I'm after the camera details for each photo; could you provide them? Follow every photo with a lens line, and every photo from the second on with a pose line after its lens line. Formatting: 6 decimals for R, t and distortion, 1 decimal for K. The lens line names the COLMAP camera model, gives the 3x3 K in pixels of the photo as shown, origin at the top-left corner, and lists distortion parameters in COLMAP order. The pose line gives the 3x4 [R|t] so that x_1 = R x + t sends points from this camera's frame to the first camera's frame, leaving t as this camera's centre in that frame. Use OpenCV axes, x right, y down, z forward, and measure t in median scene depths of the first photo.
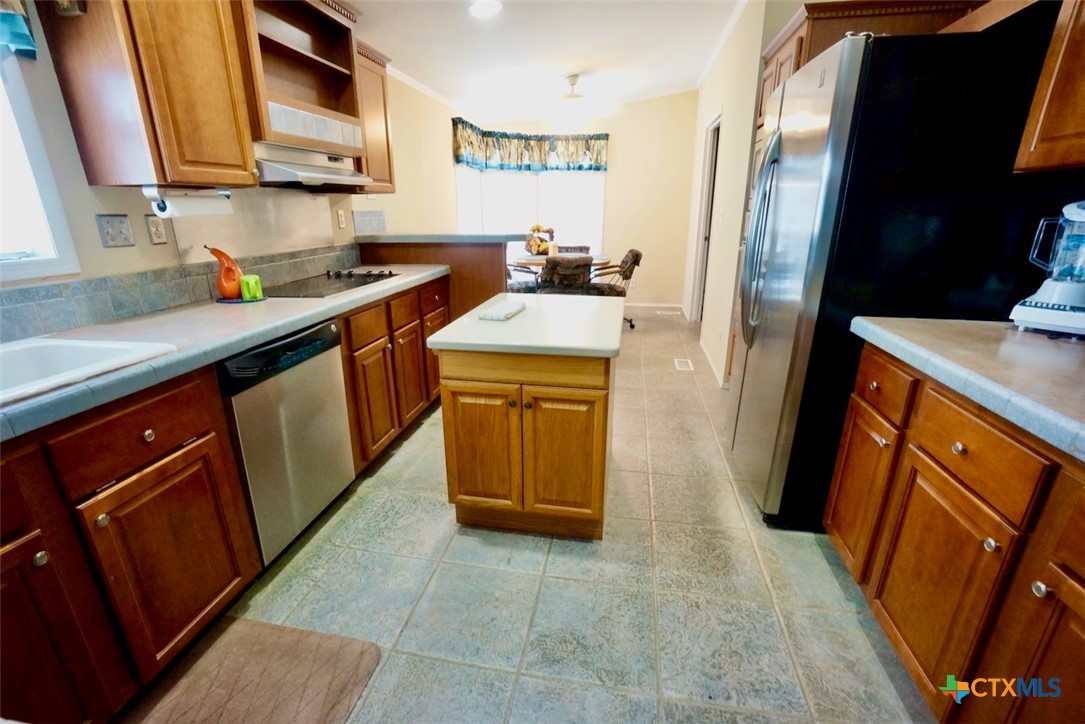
lens RADIAL K [[475.1, 0, 537.4], [0, 475.1, 364.0], [0, 0, 1]] dist [-0.043648, 0.003601]
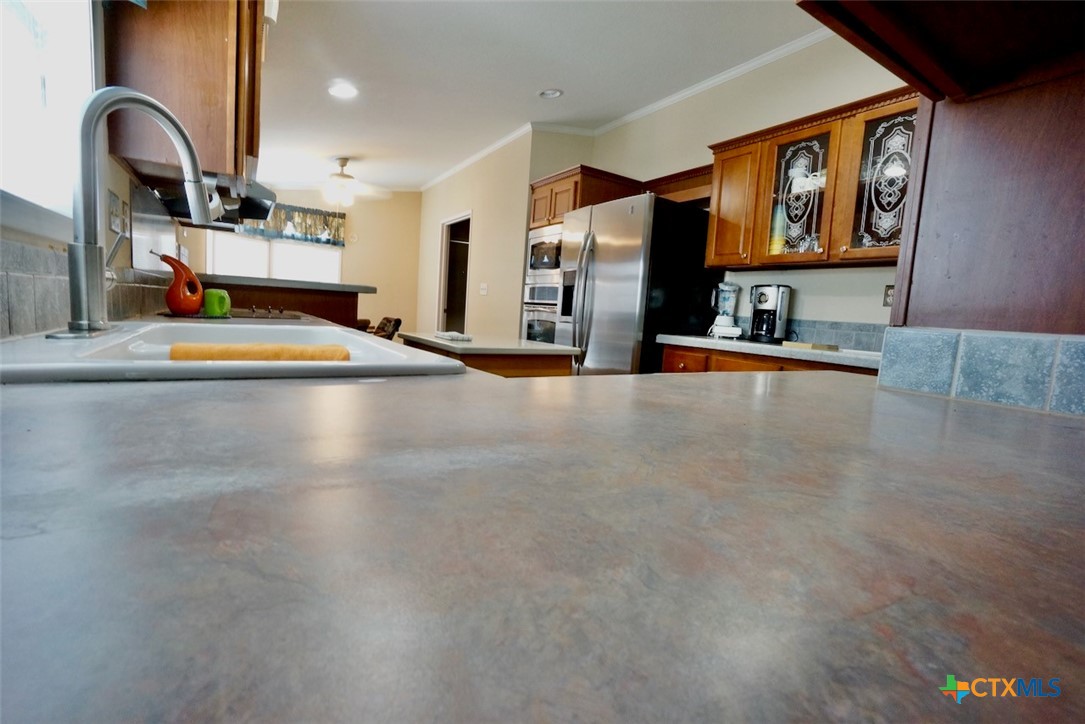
lens RADIAL K [[475.1, 0, 544.0], [0, 475.1, 373.6], [0, 0, 1]] dist [-0.043648, 0.003601]
pose [[0.731533, -0.031062, 0.681098, -0.776375], [0.144058, 0.983450, -0.109875, 0.159918], [-0.666413, 0.178495, 0.723901, -0.048832]]
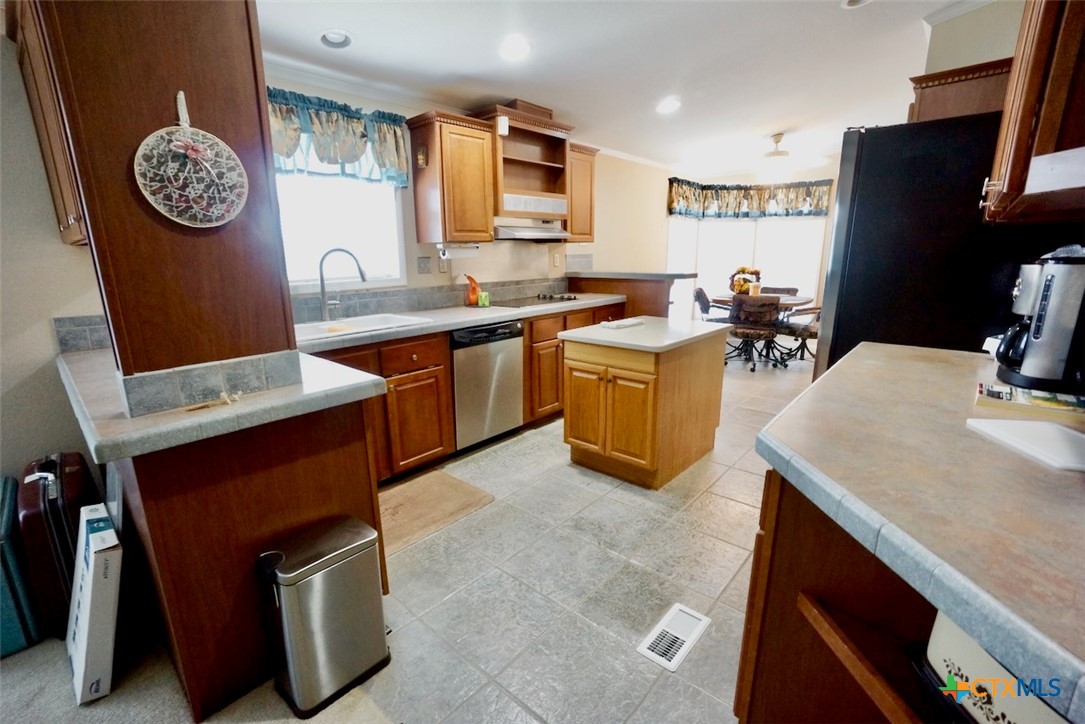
lens RADIAL K [[475.1, 0, 542.3], [0, 475.1, 364.6], [0, 0, 1]] dist [-0.043648, 0.003601]
pose [[0.859561, 0.112577, -0.498478, 0.470554], [-0.151503, 0.987719, -0.038179, 0.107664], [0.488058, 0.108338, 0.866061, -0.379763]]
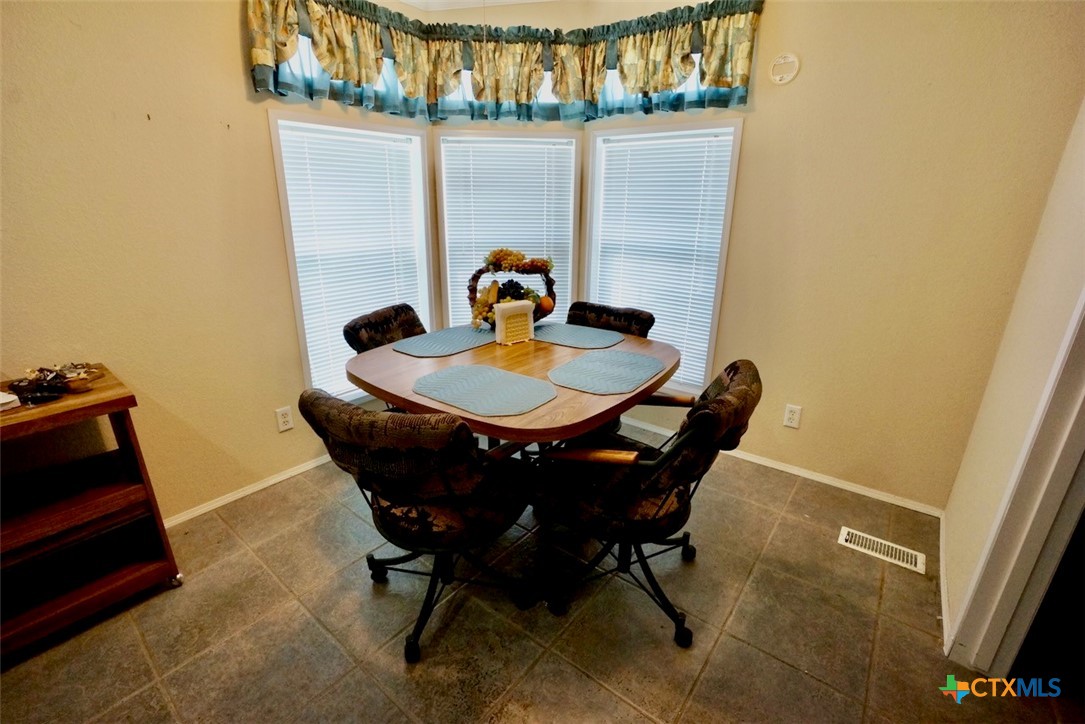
lens RADIAL K [[475.1, 0, 538.6], [0, 475.1, 364.4], [0, 0, 1]] dist [-0.043648, 0.003601]
pose [[0.889057, 0.151154, -0.432123, 0.571915], [-0.151144, 0.987906, 0.034596, -0.625019], [0.432127, 0.034555, 0.901151, 1.899907]]
